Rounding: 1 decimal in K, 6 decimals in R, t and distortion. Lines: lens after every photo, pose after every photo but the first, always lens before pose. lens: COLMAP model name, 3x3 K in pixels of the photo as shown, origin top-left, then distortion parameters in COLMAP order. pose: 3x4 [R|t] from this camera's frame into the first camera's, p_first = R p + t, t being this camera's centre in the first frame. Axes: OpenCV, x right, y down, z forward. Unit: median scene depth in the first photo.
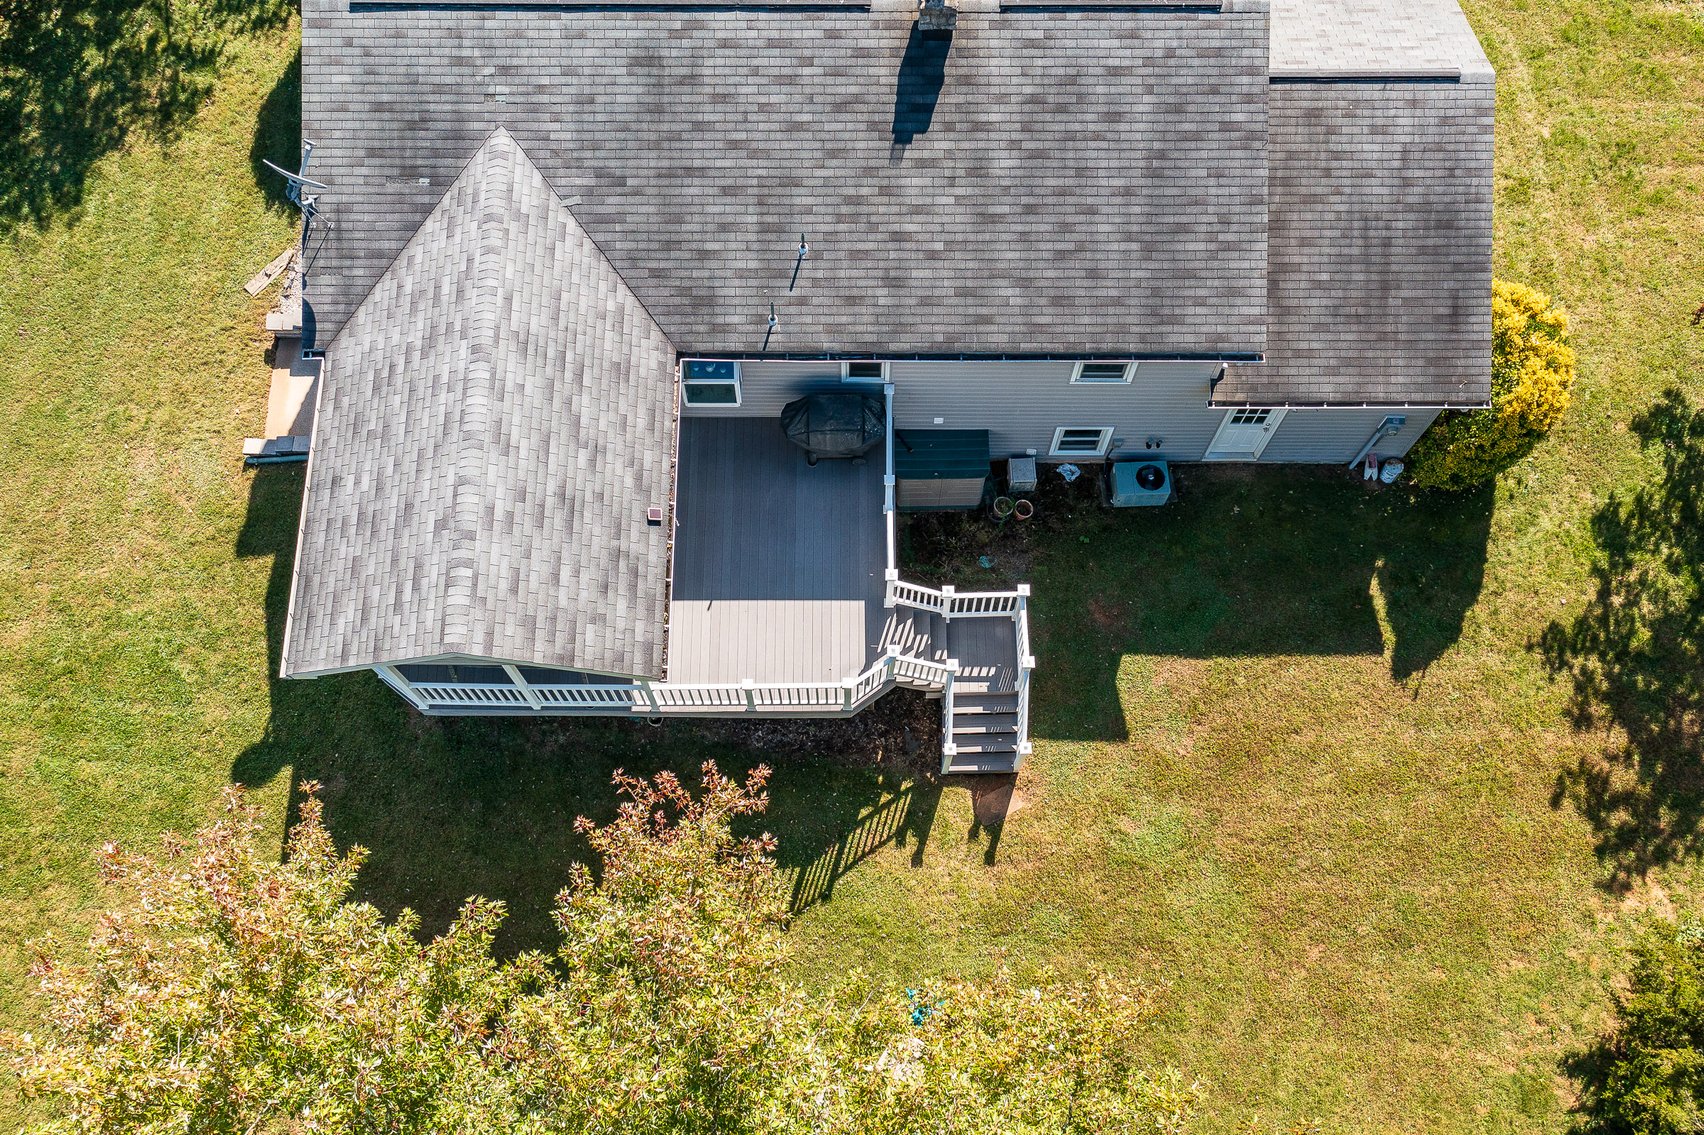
lens RADIAL K [[1384.2, 0, 842.3], [0, 1384.2, 679.1], [0, 0, 1]] dist [-0.013427, 0.014739]
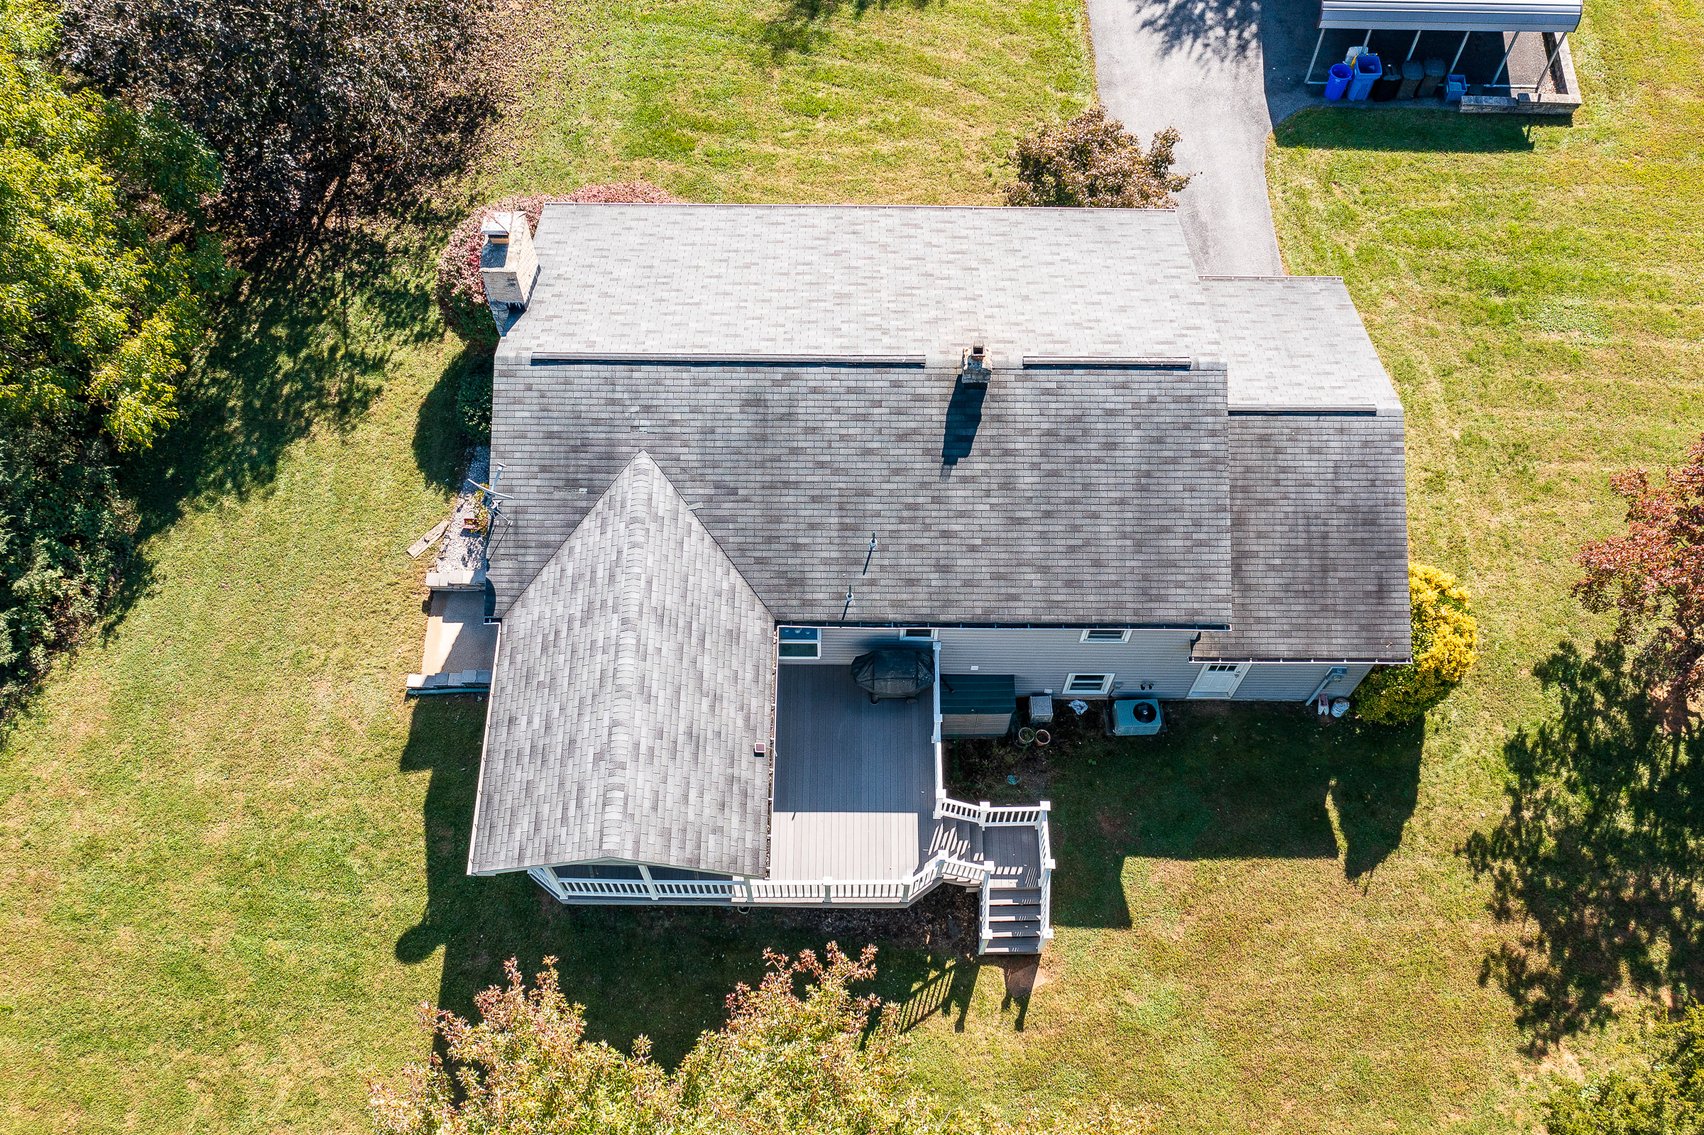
lens RADIAL K [[1377.9, 0, 846.0], [0, 1377.9, 682.8], [0, 0, 1]] dist [-0.003621, 0.001531]
pose [[0.999981, 0.006047, 0.000791, -0.050287], [-0.005897, 0.991821, -0.127501, -0.014445], [-0.001556, 0.127494, 0.991838, -0.248041]]
